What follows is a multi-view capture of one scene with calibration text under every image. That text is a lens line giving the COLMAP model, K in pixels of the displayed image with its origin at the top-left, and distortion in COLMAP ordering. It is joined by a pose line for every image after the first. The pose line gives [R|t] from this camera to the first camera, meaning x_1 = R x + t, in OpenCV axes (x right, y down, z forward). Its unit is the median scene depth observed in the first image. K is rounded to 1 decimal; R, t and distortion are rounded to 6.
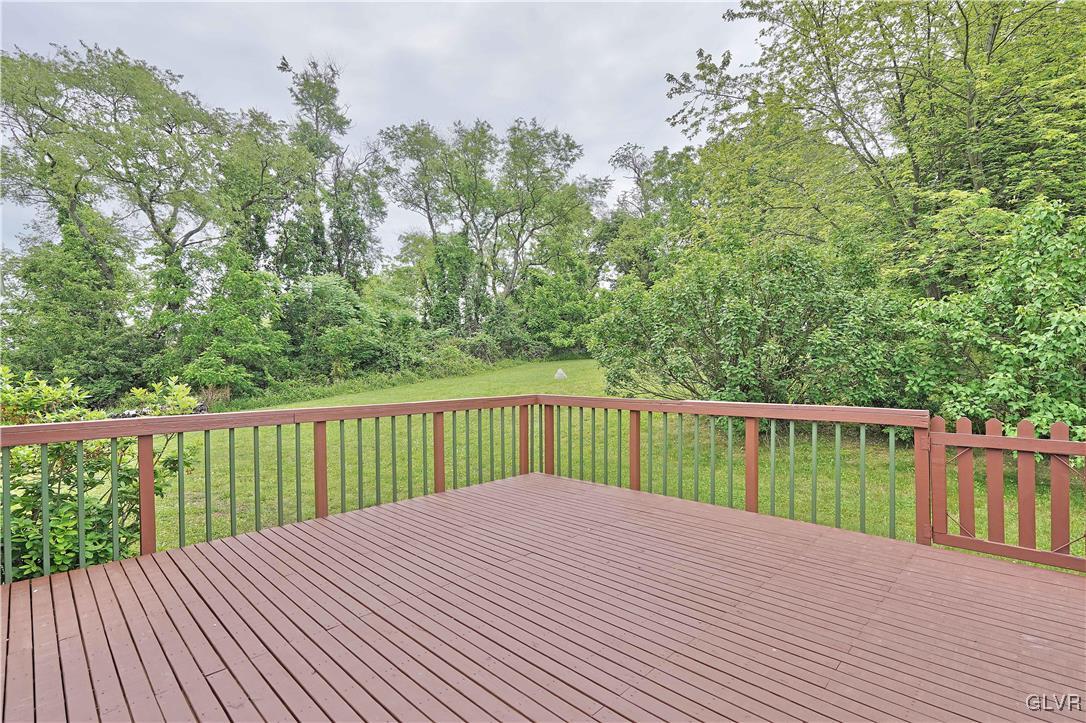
lens RADIAL K [[505.2, 0, 543.0], [0, 505.2, 361.5], [0, 0, 1]] dist [0.001825, 0.000345]
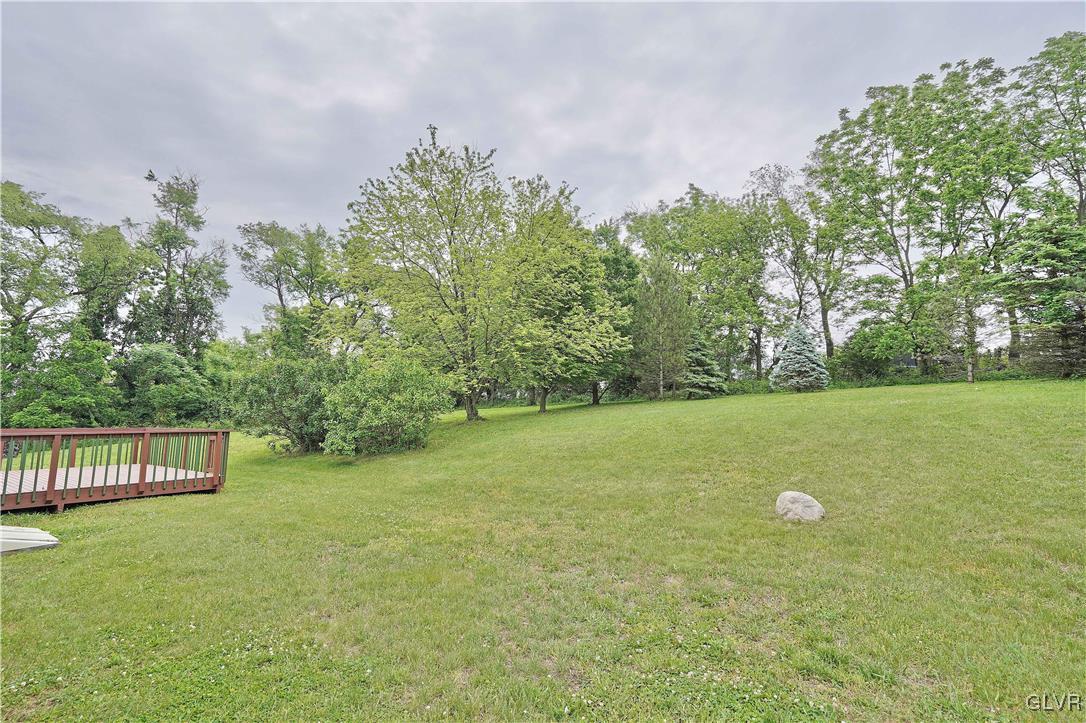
lens RADIAL K [[487.7, 0, 543.0], [0, 487.7, 361.5], [0, 0, 1]] dist [0.000714, 0.000138]
pose [[0.989997, 0.032750, 0.137238, 0.307219], [-0.017461, 0.993649, -0.111160, -0.005563], [-0.140007, 0.107652, 0.984281, -0.290184]]
